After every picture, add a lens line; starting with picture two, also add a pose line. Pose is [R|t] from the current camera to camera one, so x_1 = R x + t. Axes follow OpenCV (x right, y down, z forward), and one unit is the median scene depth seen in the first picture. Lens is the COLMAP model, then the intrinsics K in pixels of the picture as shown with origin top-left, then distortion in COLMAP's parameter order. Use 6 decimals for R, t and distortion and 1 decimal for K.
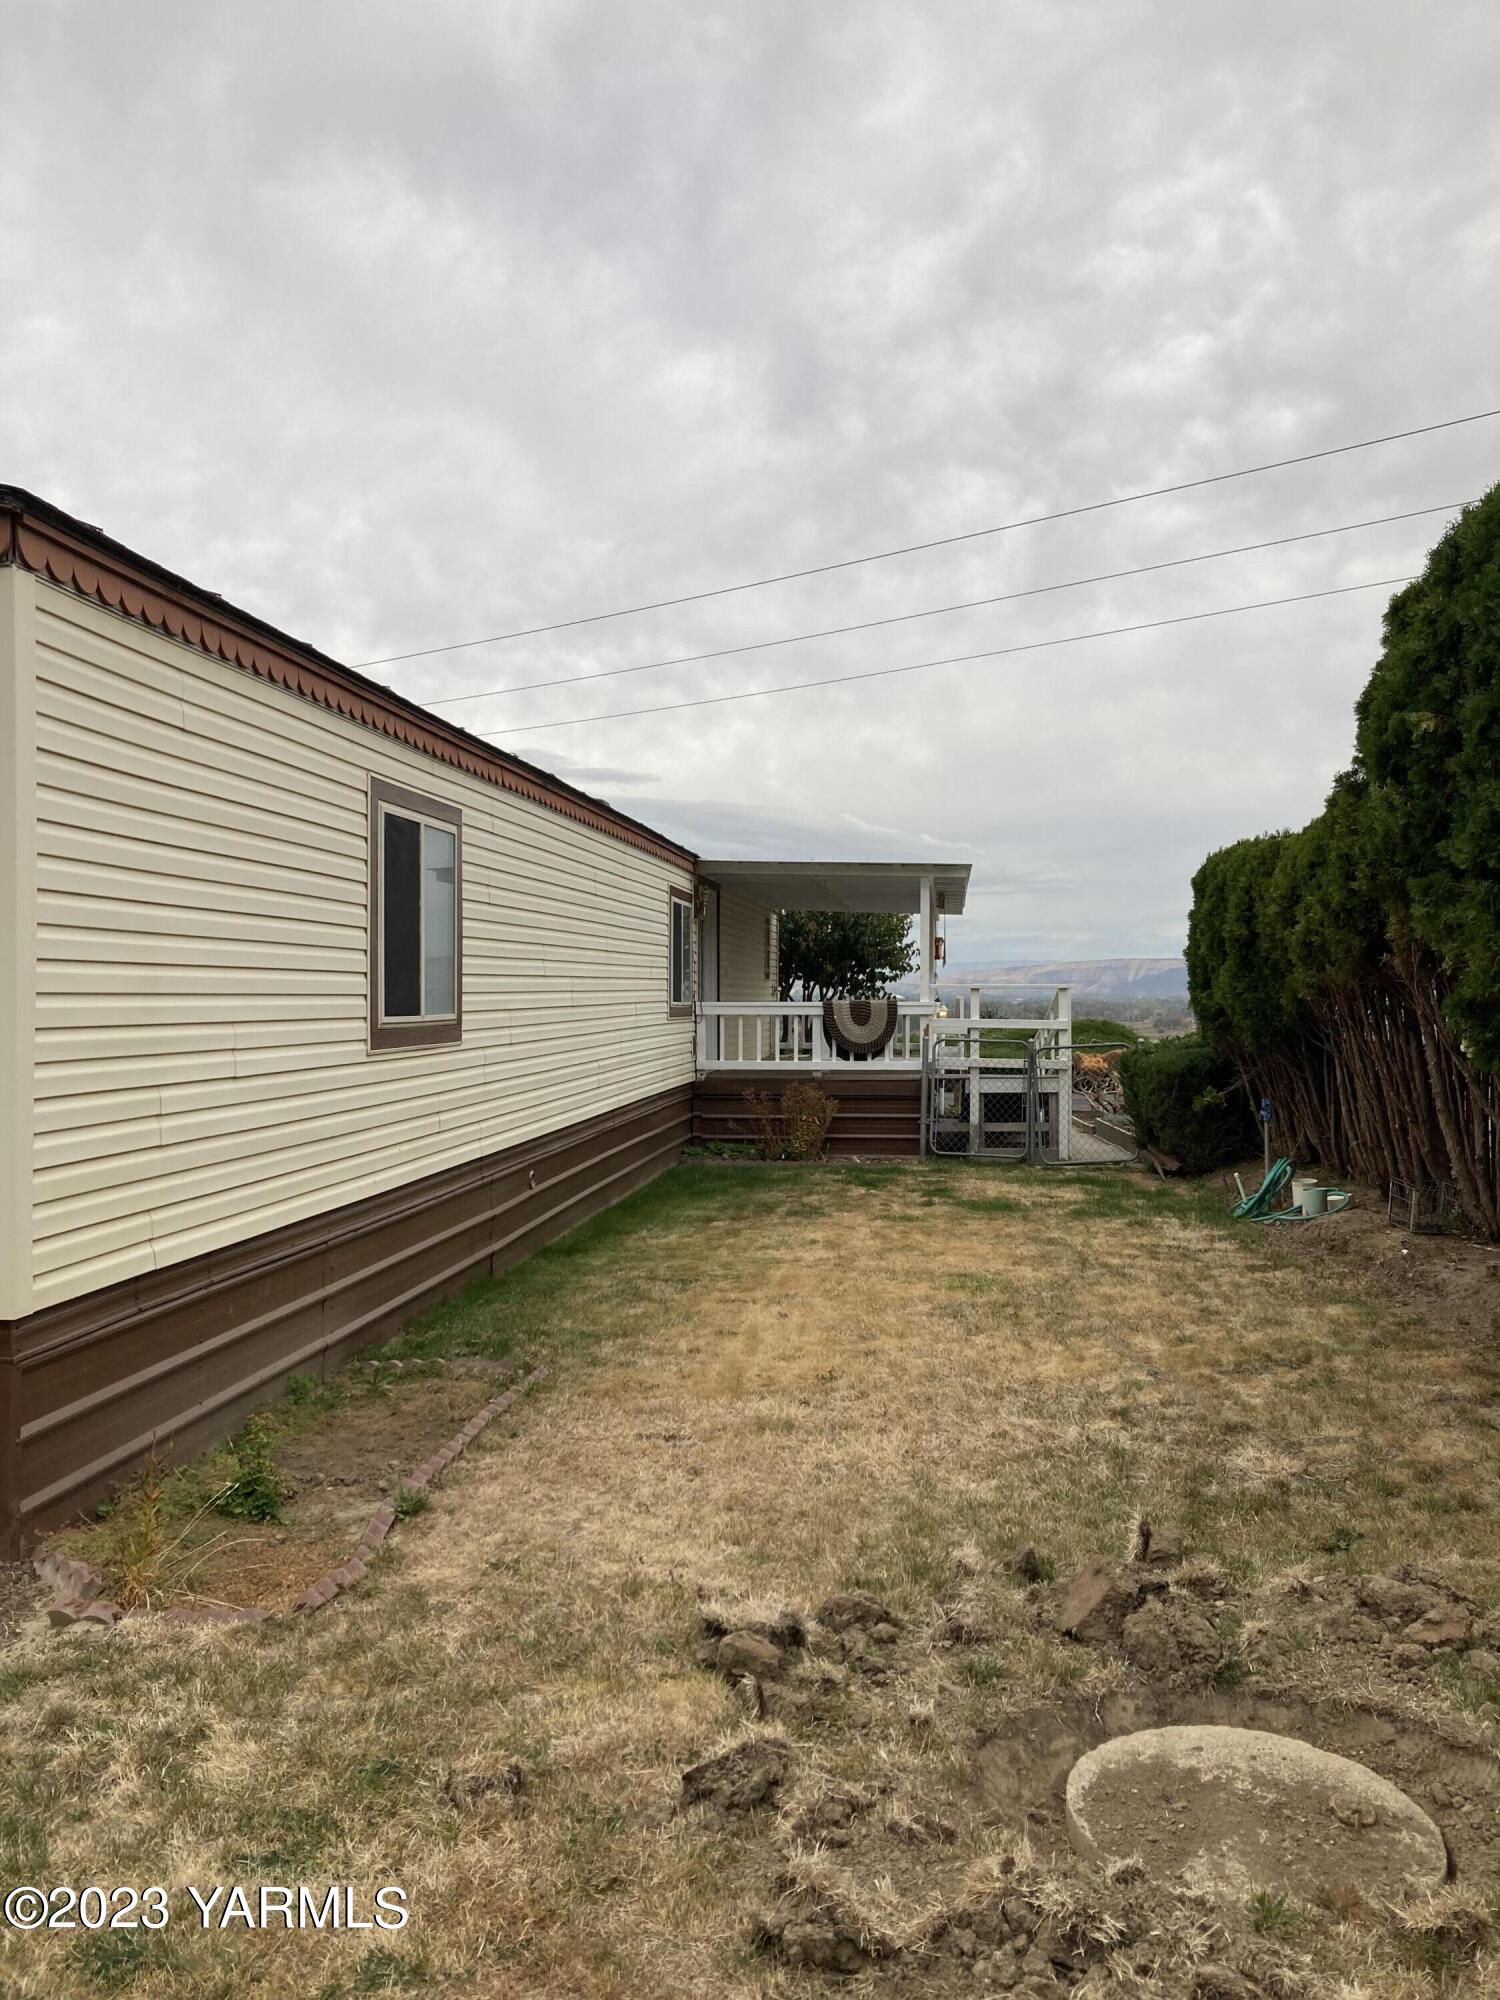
lens RADIAL K [[1610.4, 0, 761.5], [0, 1610.4, 982.3], [0, 0, 1]] dist [0.029372, -0.025398]
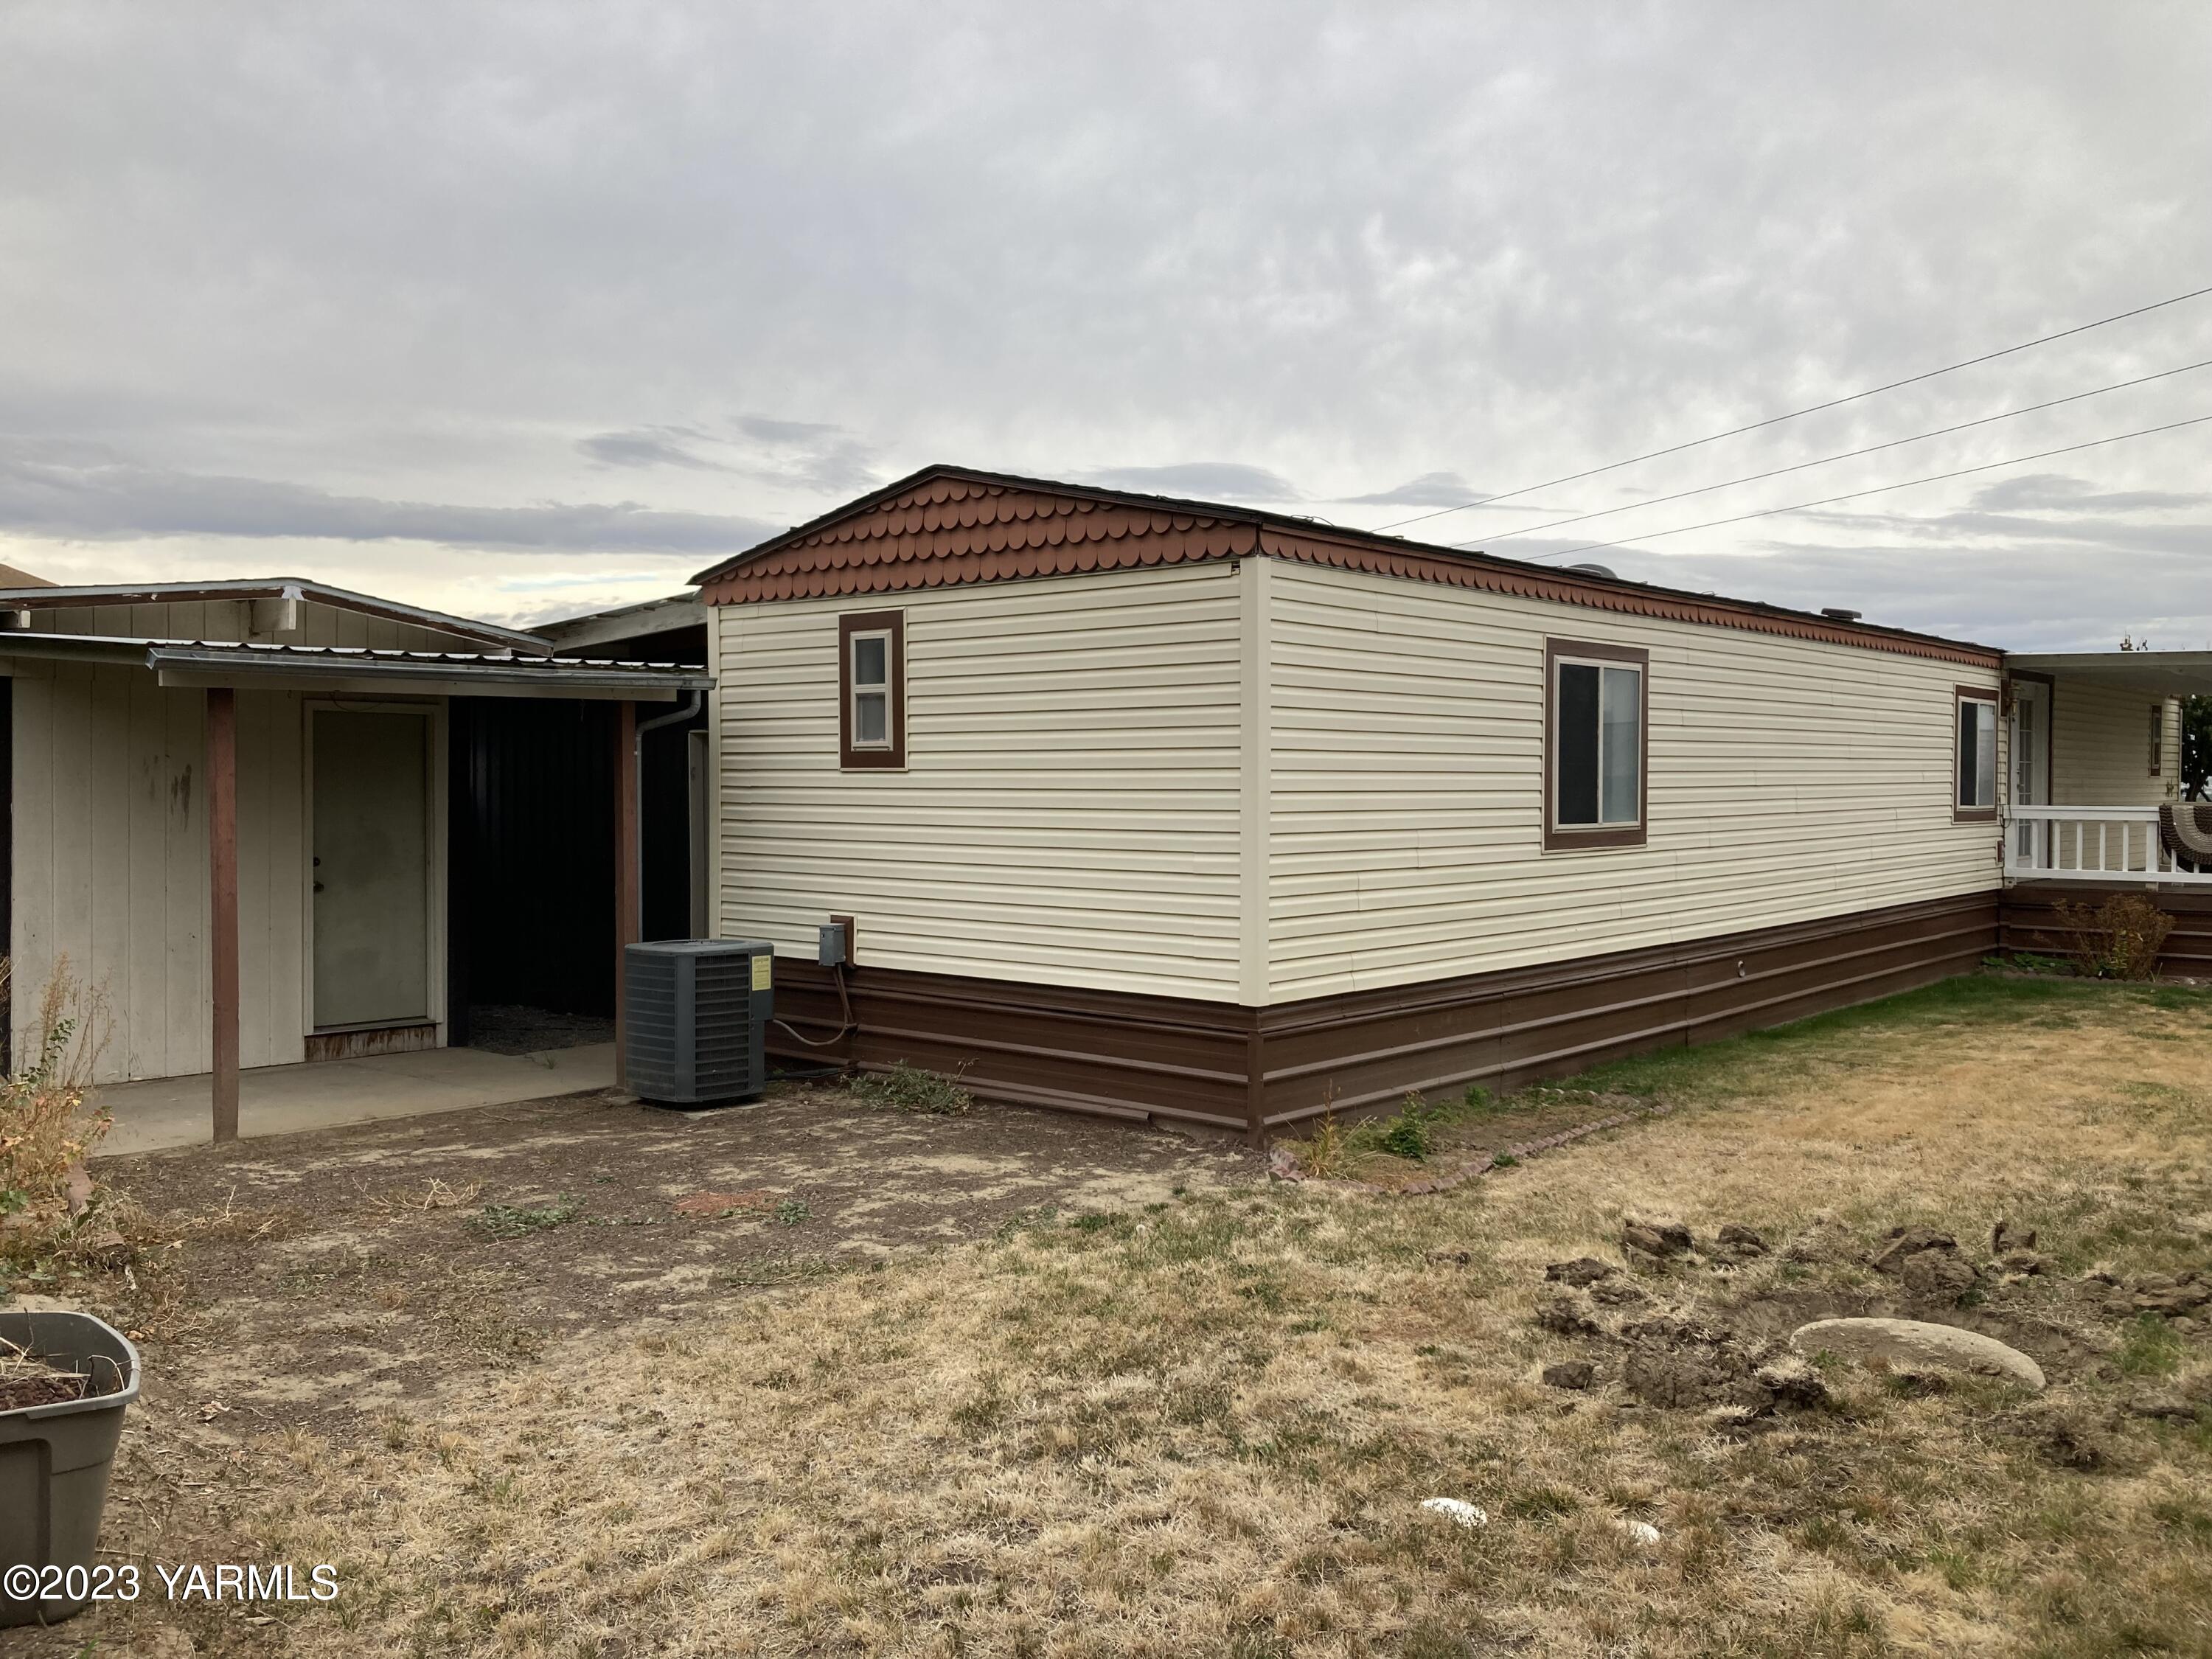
lens RADIAL K [[1781.1, 0, 1104.7], [0, 1781.1, 823.4], [0, 0, 1]] dist [0.029372, -0.025398]
pose [[0.820817, 0.013649, -0.571029, 0.279561], [0.003768, 0.999563, 0.029309, -0.022255], [0.571179, -0.026208, 0.820407, -0.365048]]
